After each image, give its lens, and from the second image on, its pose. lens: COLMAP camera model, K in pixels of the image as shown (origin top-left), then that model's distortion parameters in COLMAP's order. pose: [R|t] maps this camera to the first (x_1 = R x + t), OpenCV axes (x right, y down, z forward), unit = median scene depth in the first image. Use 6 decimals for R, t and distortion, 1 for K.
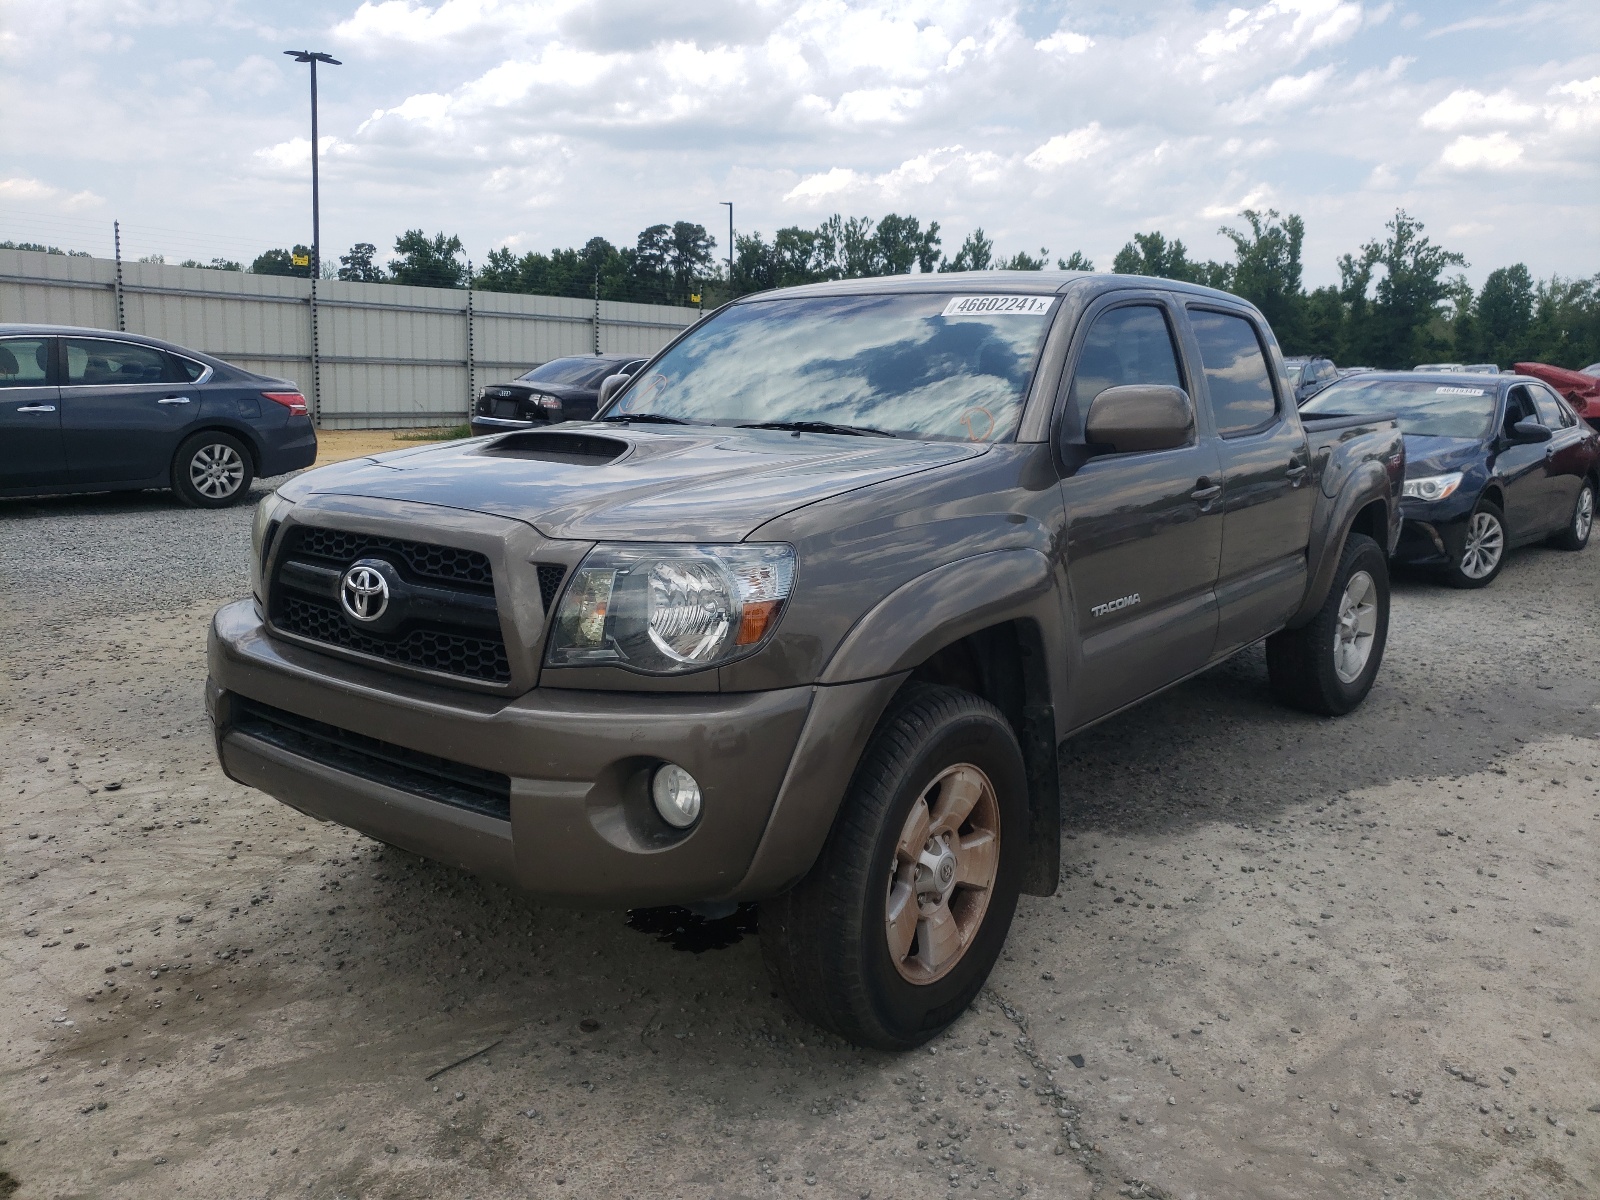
lens RADIAL K [[1222.0, 0, 811.4], [0, 1222.0, 603.7], [0, 0, 1]] dist [0.048989, 0.000228]
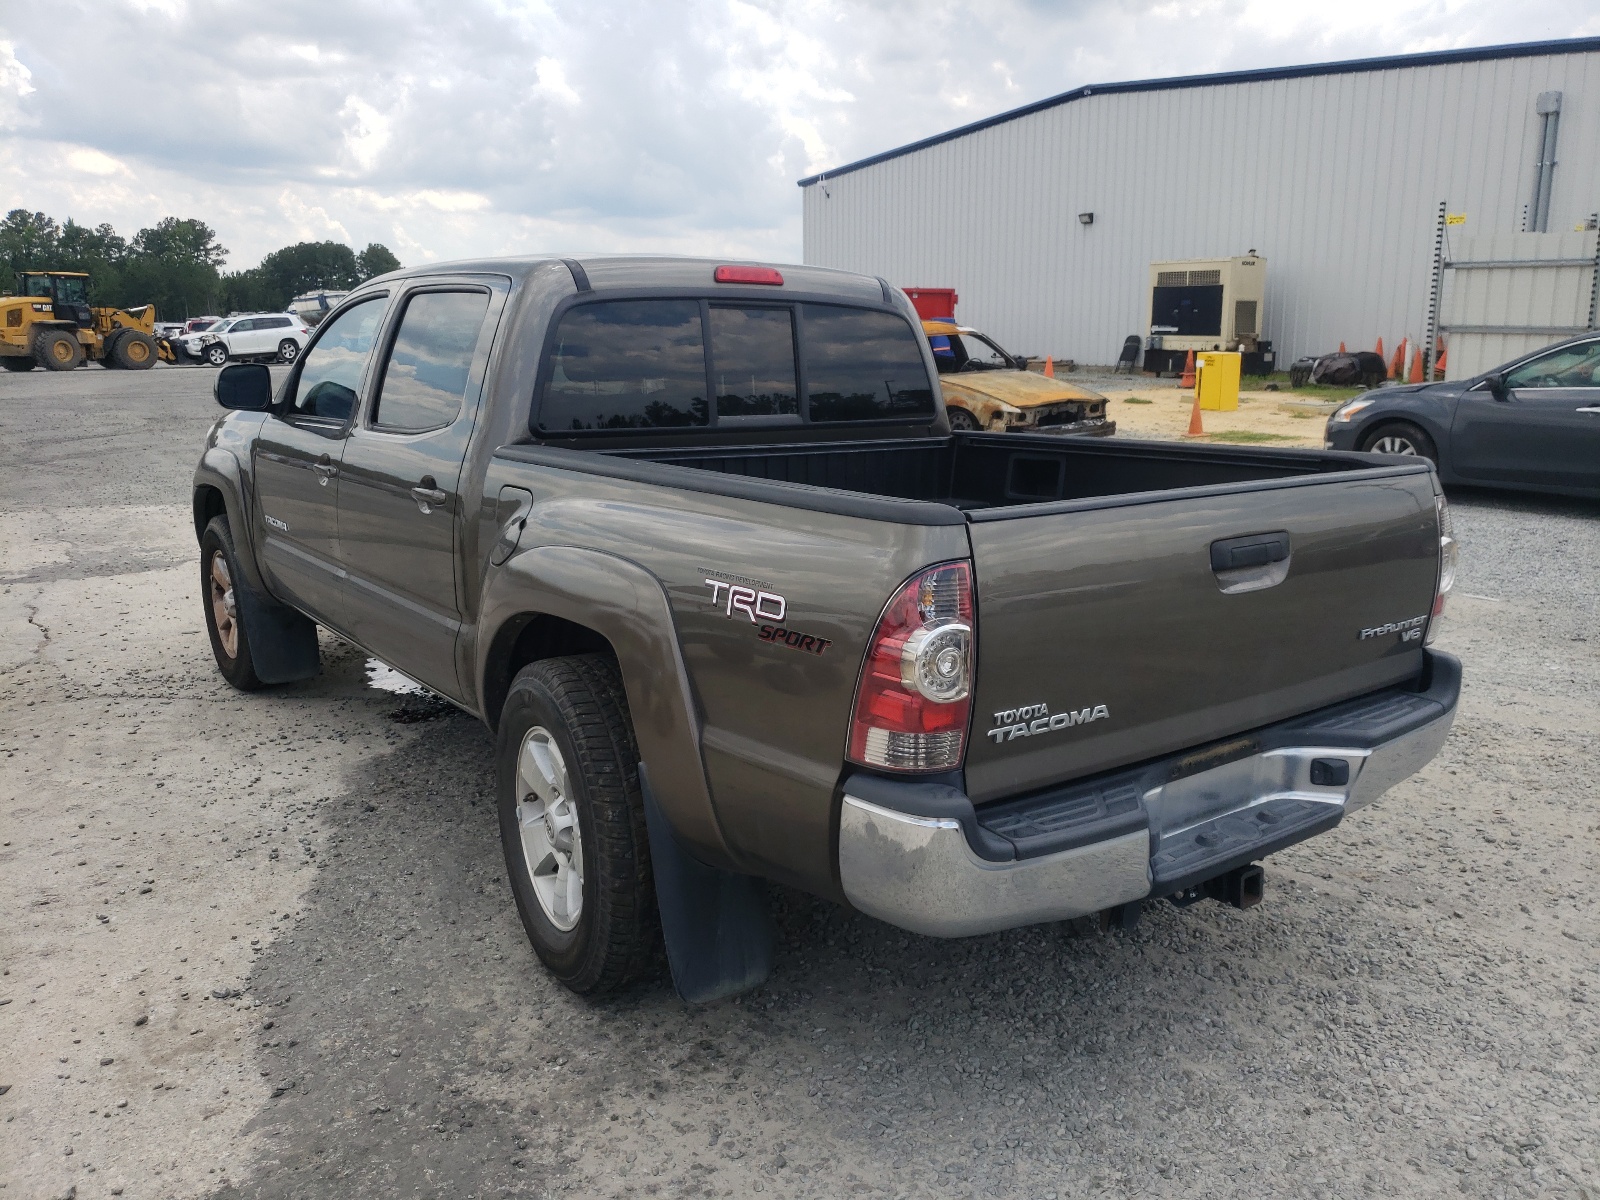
lens RADIAL K [[1222.0, 0, 811.4], [0, 1222.0, 603.7], [0, 0, 1]] dist [0.048989, 0.000228]
pose [[-0.260680, 0.202851, -0.943874, 1.183375], [-0.178799, 0.950619, 0.253681, -0.308532], [0.948724, 0.234893, -0.211538, 1.566735]]
